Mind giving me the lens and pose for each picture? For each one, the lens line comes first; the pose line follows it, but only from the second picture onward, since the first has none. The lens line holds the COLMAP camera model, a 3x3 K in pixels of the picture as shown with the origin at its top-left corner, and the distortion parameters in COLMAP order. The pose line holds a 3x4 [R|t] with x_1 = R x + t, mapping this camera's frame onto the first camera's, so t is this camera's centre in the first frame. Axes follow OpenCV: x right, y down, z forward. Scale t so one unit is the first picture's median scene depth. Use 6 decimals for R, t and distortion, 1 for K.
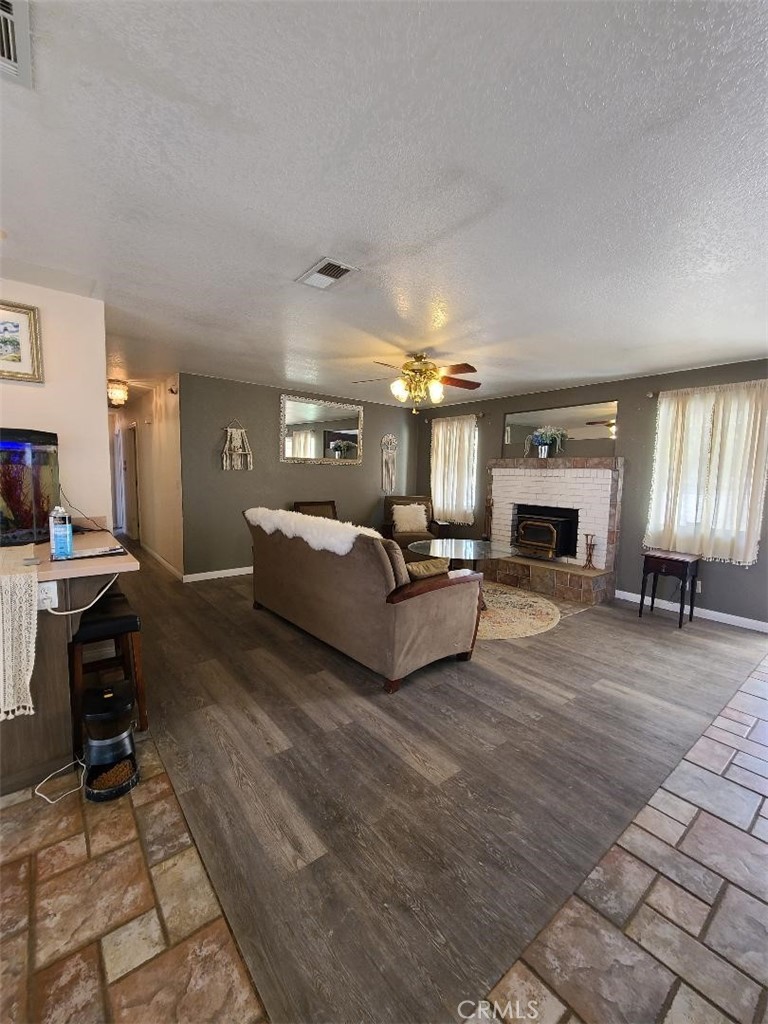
lens RADIAL K [[420.4, 0, 383.5], [0, 420.4, 512.3], [0, 0, 1]] dist [0.001801, -0.002327]
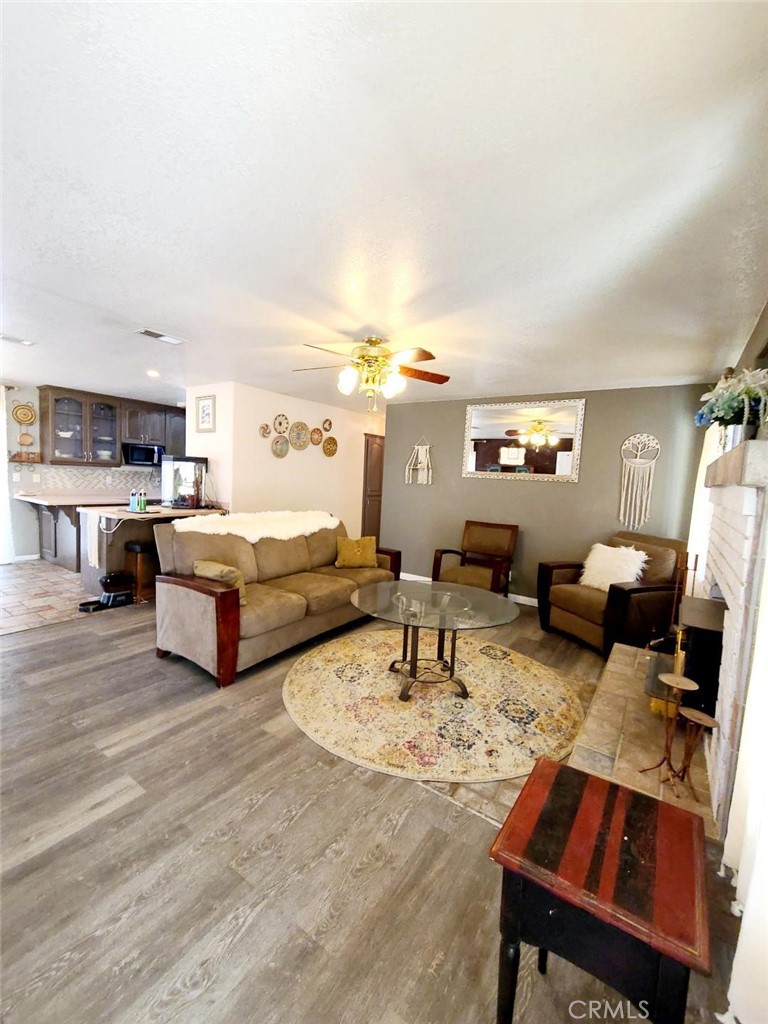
lens RADIAL K [[420.4, 0, 383.2], [0, 420.4, 513.6], [0, 0, 1]] dist [0.001801, -0.002327]
pose [[0.286382, 0.075175, -0.955162, 1.028799], [-0.132728, 0.990418, 0.038154, -0.083665], [0.948878, 0.115850, 0.293616, 0.942841]]
